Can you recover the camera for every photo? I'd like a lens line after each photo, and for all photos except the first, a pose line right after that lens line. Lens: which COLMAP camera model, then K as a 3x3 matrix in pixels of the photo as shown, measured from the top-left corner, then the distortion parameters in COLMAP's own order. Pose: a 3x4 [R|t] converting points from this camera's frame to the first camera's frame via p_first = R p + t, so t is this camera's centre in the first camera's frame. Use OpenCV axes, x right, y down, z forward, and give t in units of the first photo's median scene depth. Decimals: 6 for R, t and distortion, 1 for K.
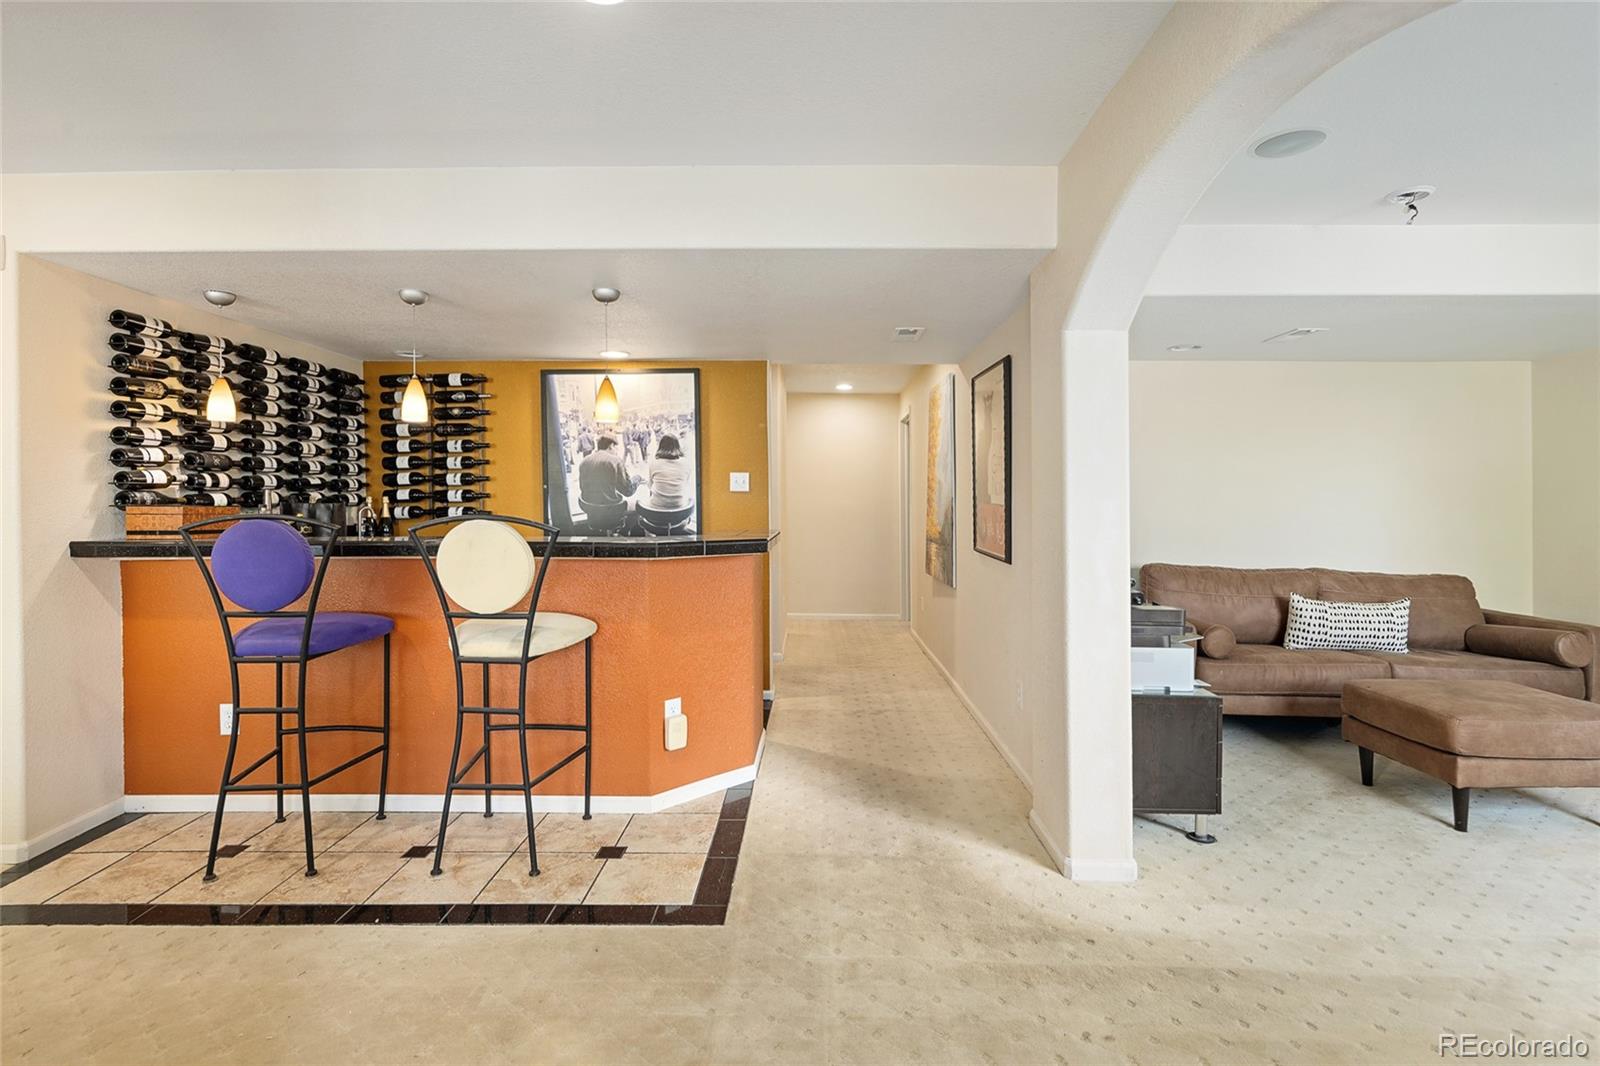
lens RADIAL K [[760.9, 0, 790.5], [0, 760.9, 499.3], [0, 0, 1]] dist [0.019263, -0.011511]
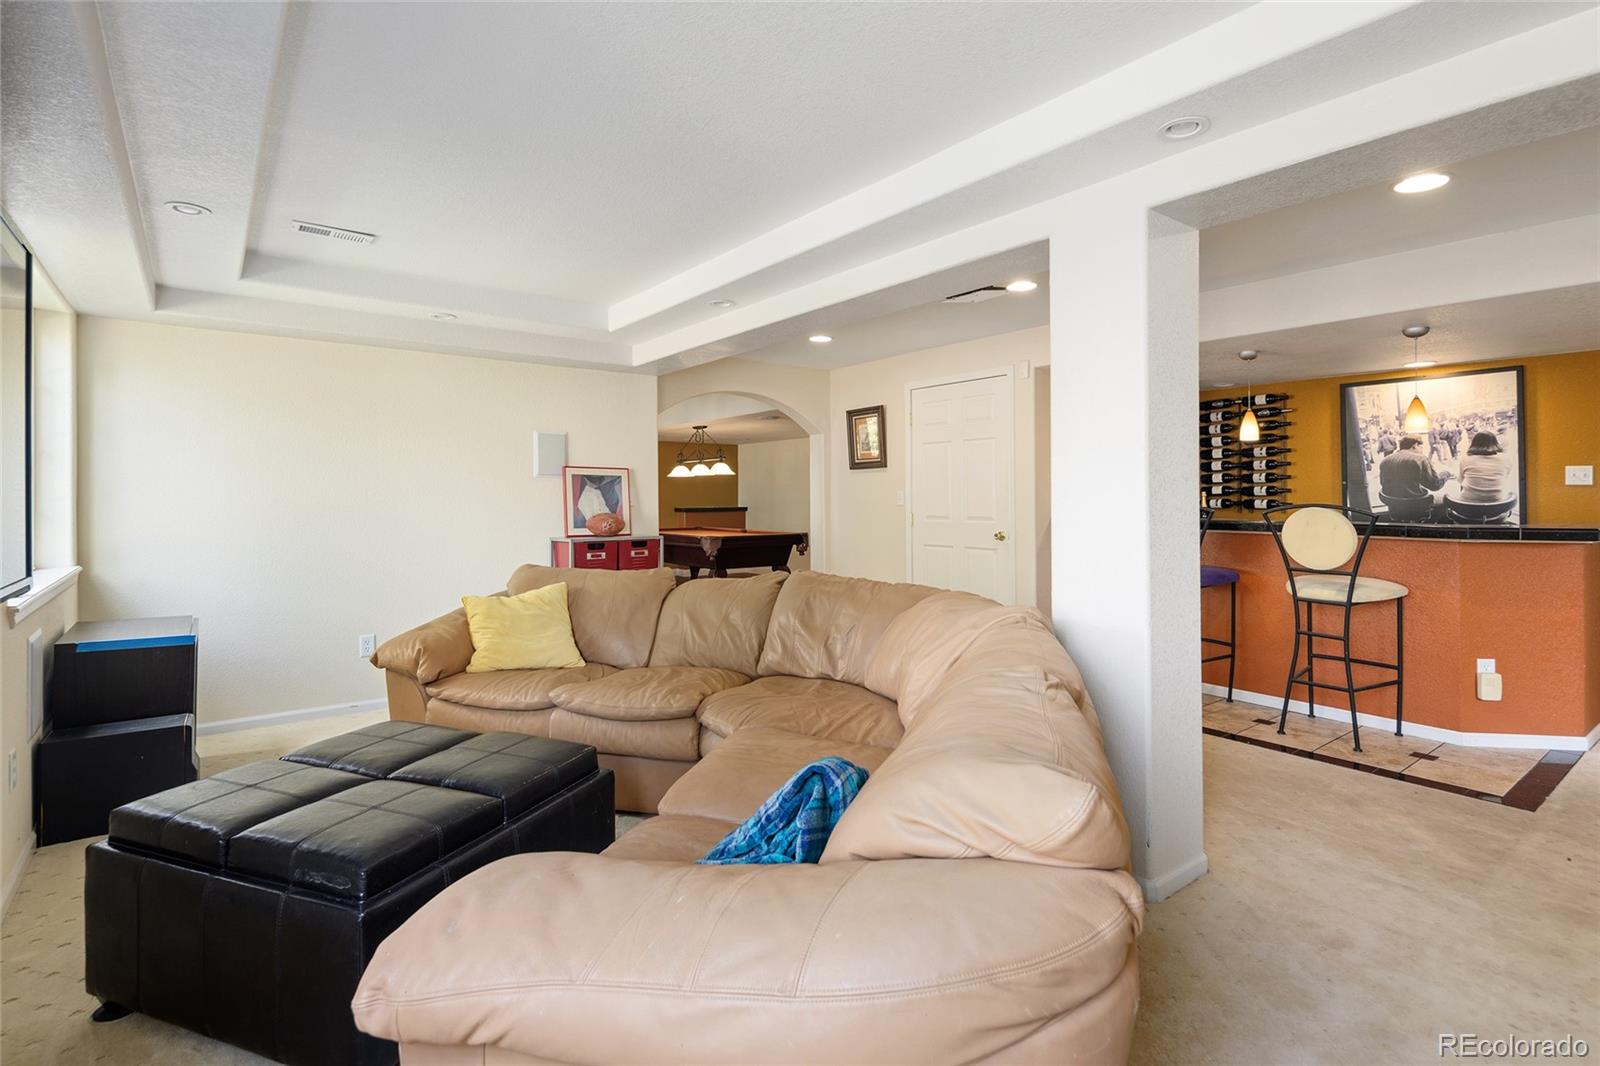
lens RADIAL K [[760.9, 0, 790.5], [0, 760.9, 499.3], [0, 0, 1]] dist [0.019263, -0.011511]
pose [[0.623693, 0.003898, -0.781660, 0.072727], [0.001948, 0.999977, 0.006541, -0.000288], [0.781667, -0.005603, 0.623671, -0.418337]]
